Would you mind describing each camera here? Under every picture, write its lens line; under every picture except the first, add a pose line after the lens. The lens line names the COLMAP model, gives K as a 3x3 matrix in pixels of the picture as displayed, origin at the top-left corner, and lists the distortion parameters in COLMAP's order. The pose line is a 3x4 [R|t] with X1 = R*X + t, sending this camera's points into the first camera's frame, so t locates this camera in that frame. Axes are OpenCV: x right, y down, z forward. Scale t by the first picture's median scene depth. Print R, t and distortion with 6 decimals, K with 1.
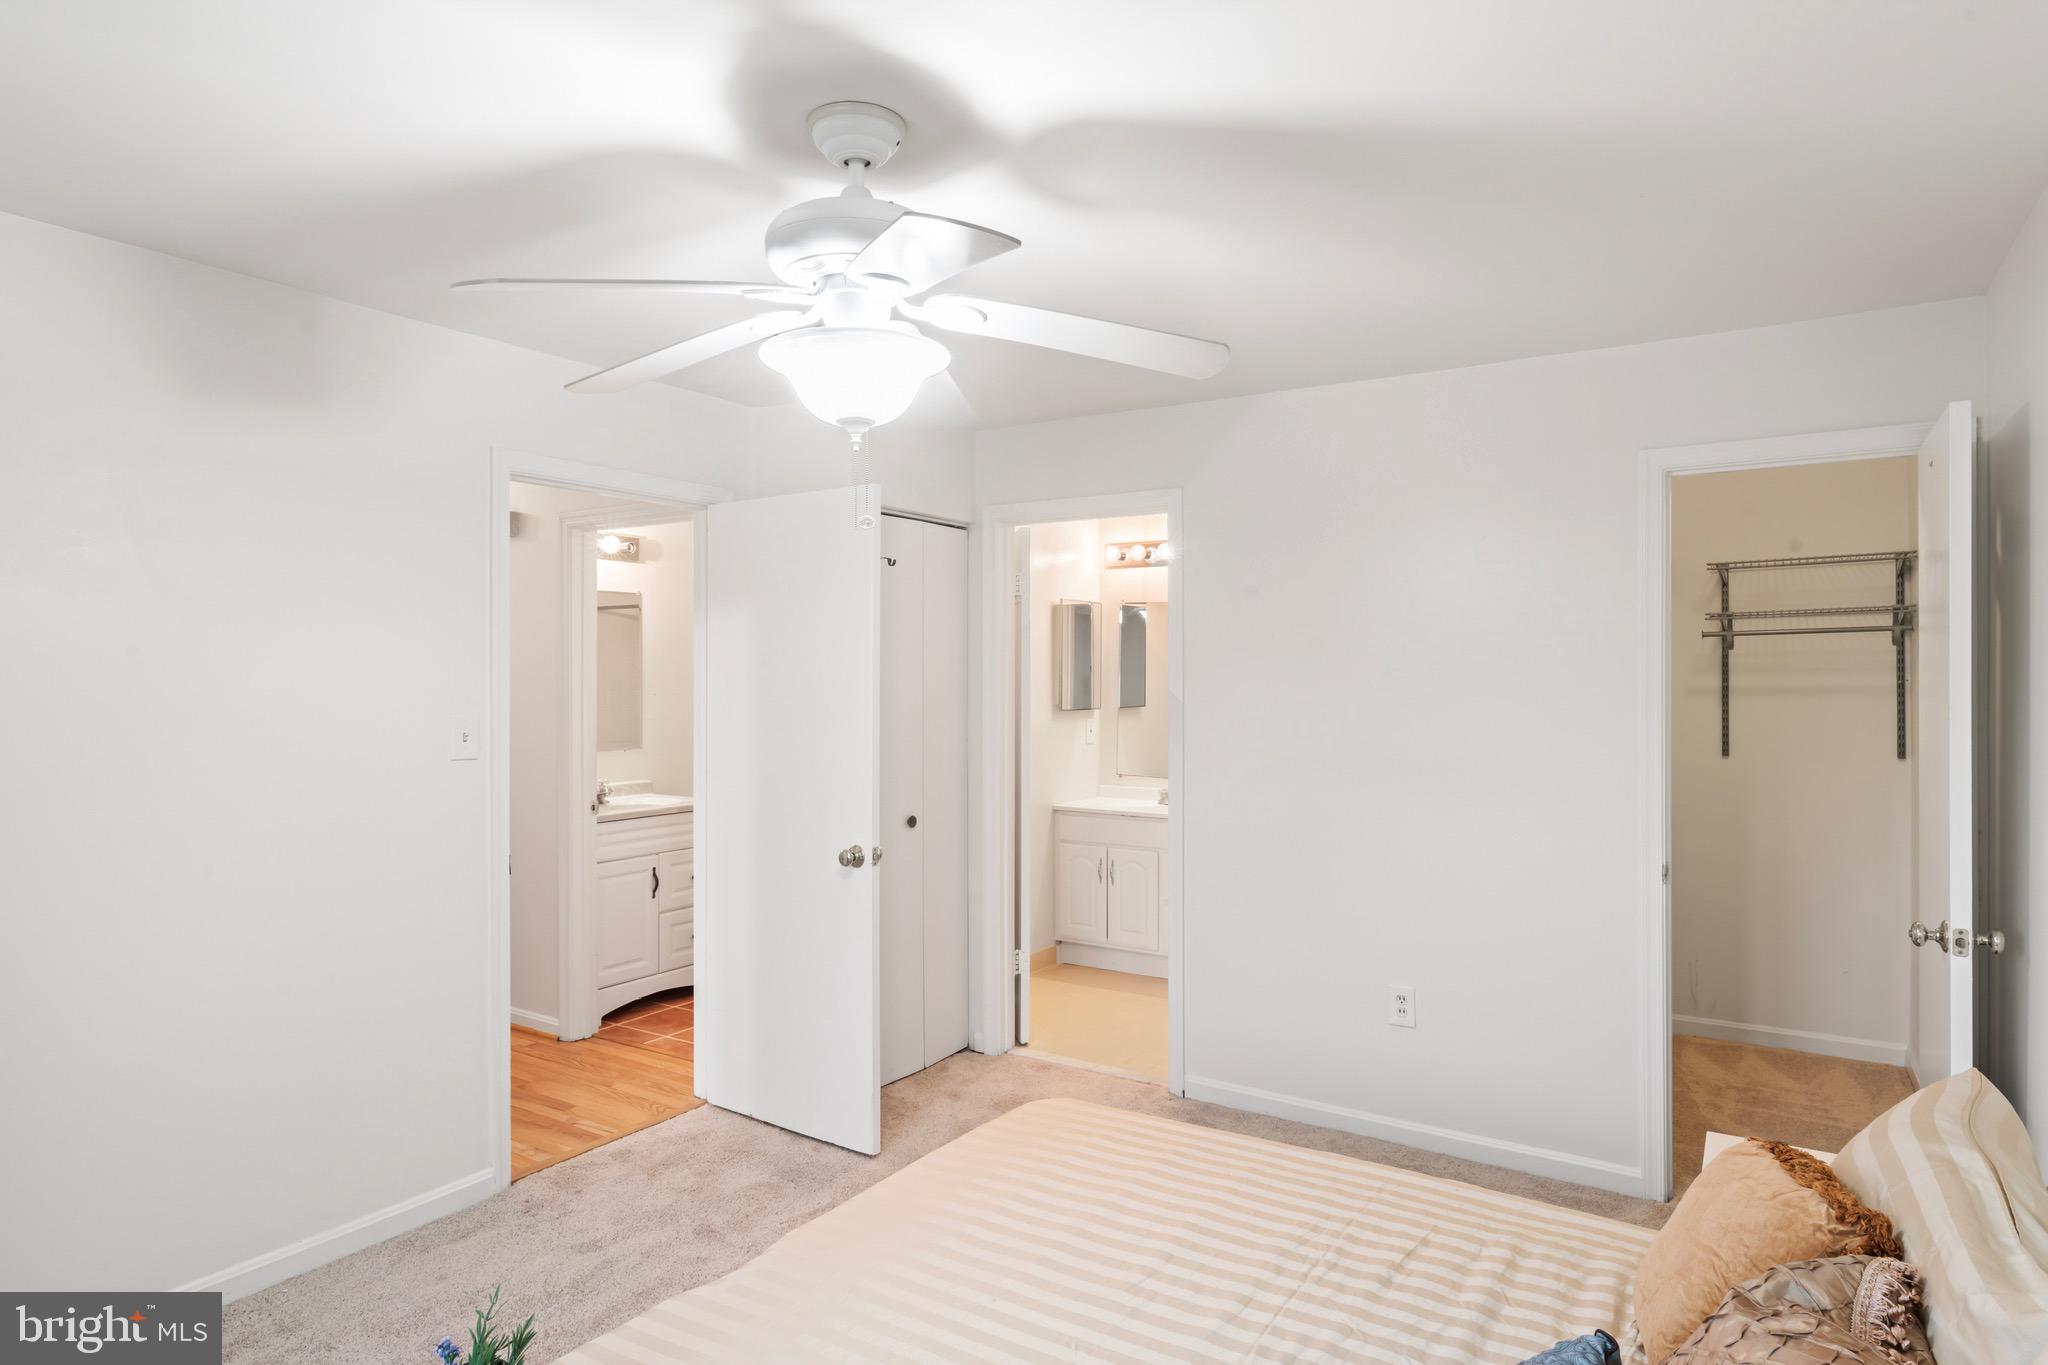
lens RADIAL K [[1155.1, 0, 1024.0], [0, 1155.1, 682.5], [0, 0, 1]] dist [0.000155, 0.000098]
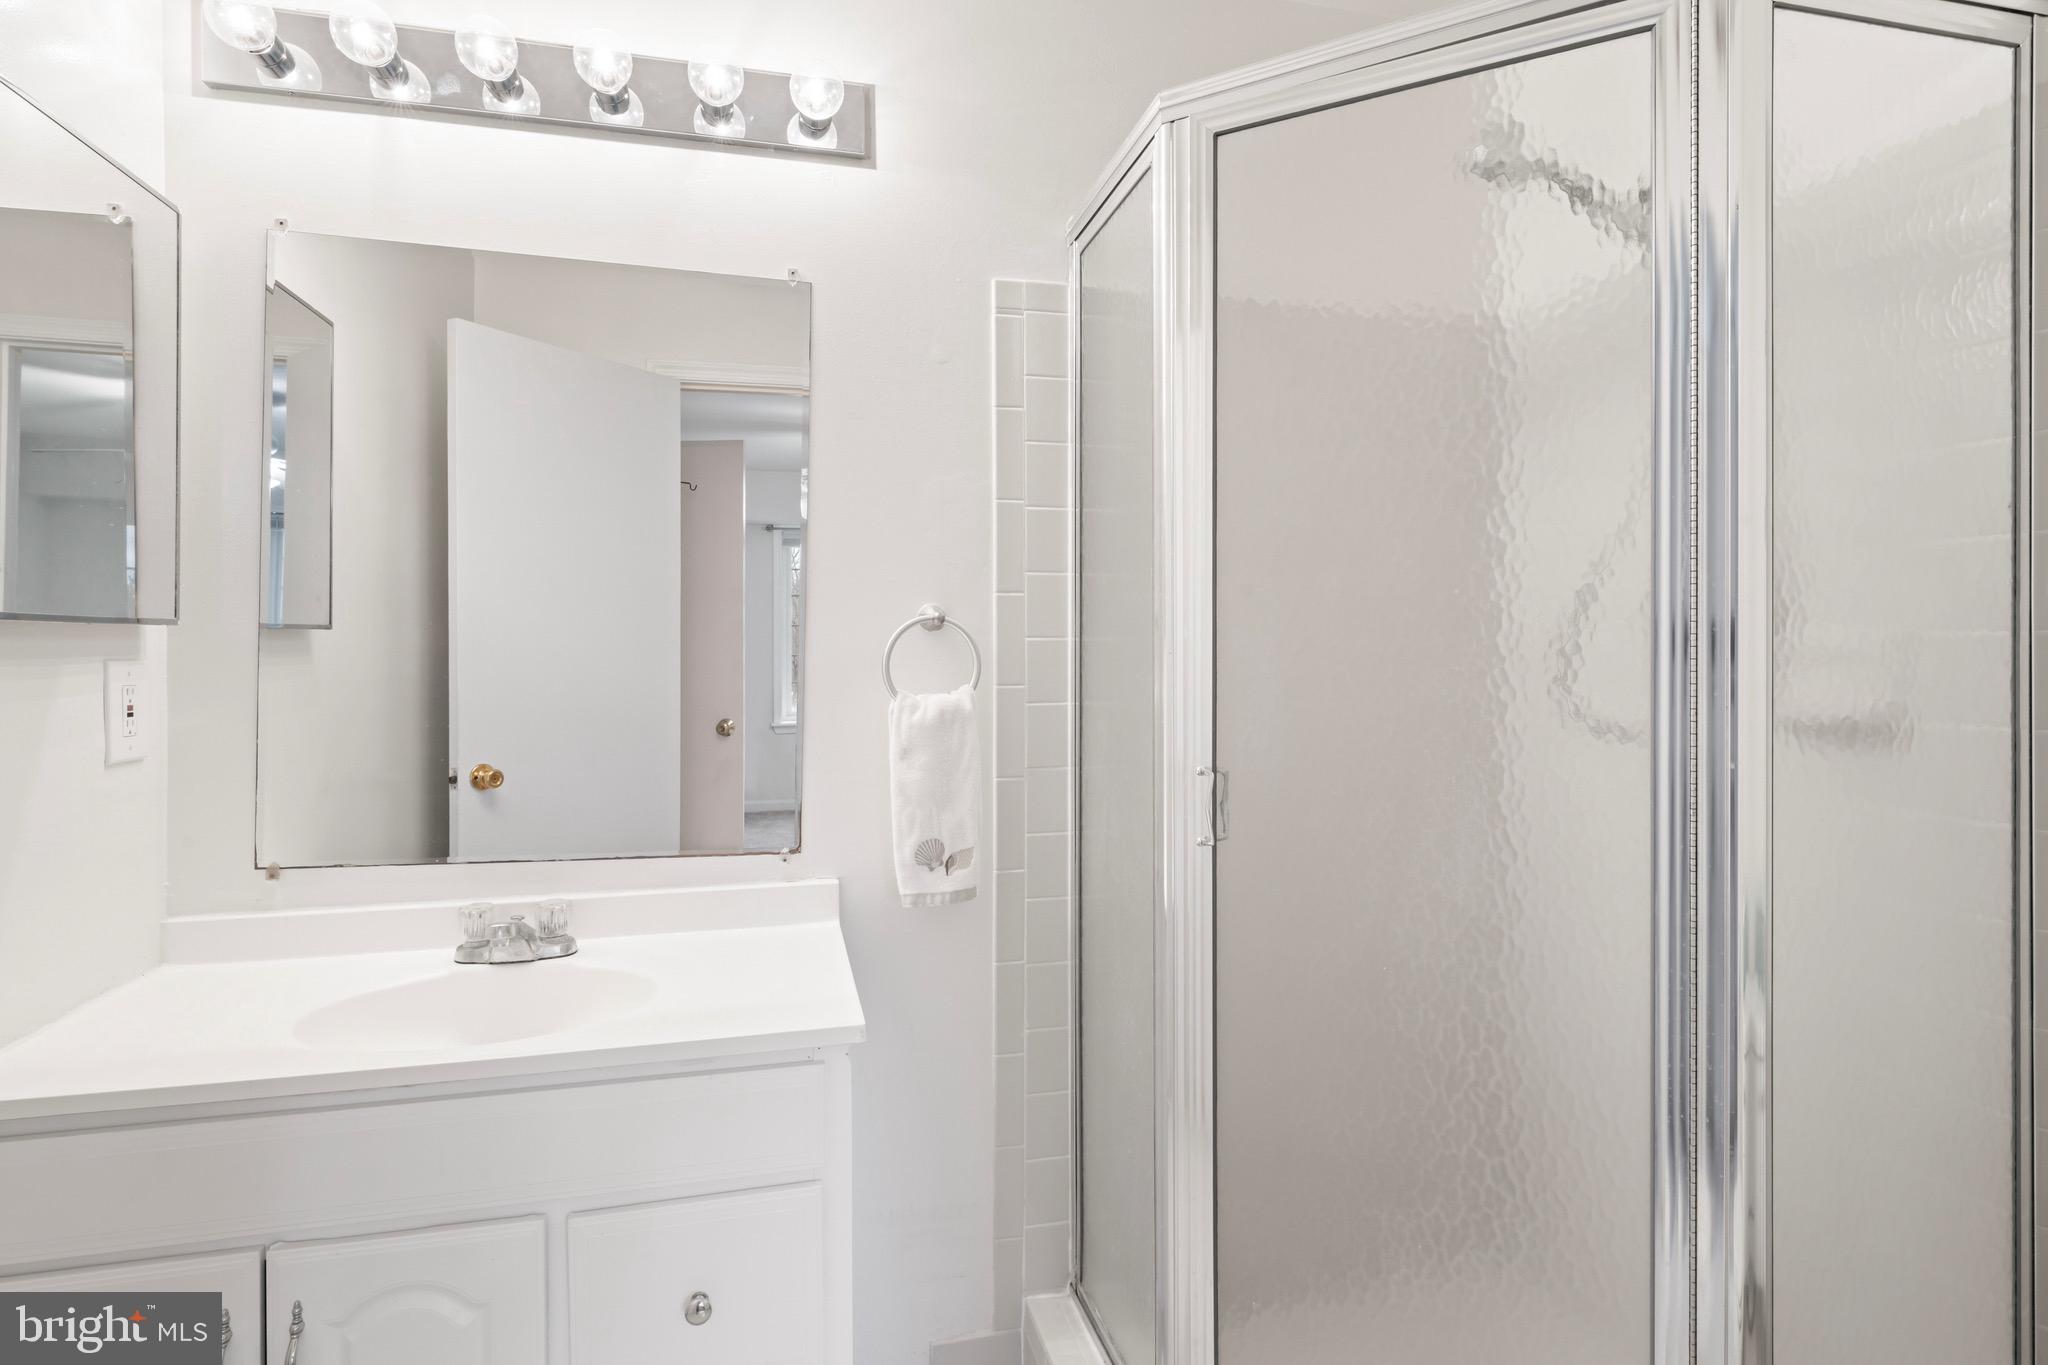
lens RADIAL K [[1057.7, 0, 1024.0], [0, 1057.7, 682.5], [0, 0, 1]] dist [0.000265, 0.000015]
pose [[0.694084, -0.002875, 0.719888, 0.029044], [0.001384, 0.999996, 0.002660, 0.037620], [-0.719893, -0.000850, 0.694085, 0.747870]]
